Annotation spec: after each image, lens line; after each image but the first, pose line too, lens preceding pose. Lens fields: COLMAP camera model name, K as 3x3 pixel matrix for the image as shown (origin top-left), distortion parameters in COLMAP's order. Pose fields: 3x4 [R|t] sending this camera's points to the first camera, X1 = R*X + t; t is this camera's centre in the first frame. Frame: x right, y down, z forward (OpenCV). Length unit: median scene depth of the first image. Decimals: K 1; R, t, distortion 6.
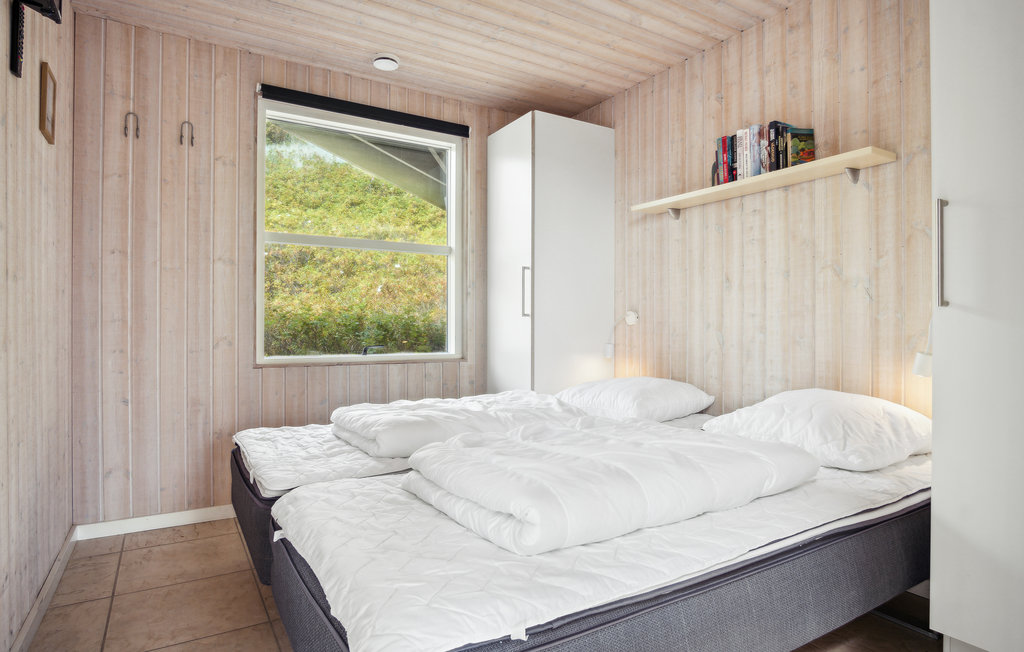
lens RADIAL K [[558.3, 0, 513.9], [0, 558.3, 325.9], [0, 0, 1]] dist [0.004802, 0.000654]
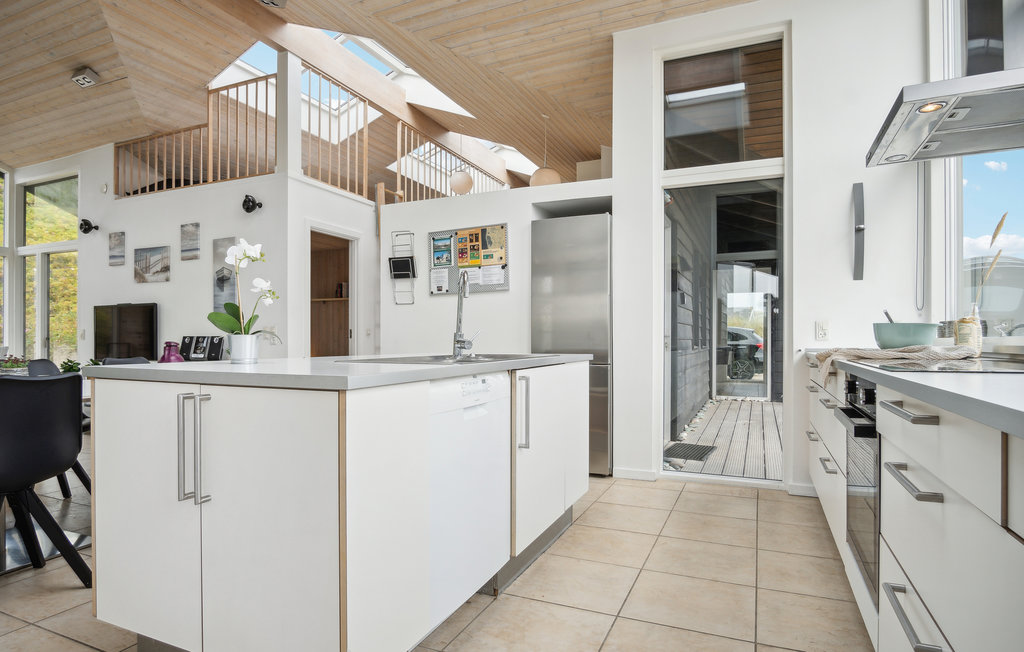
lens RADIAL K [[558.3, 0, 511.0], [0, 558.3, 329.9], [0, 0, 1]] dist [0.004802, 0.000654]
pose [[0.824967, 0.004654, 0.565162, -0.595002], [-0.003713, 0.999989, -0.002815, -0.056026], [-0.565169, 0.000224, 0.824975, -2.107287]]
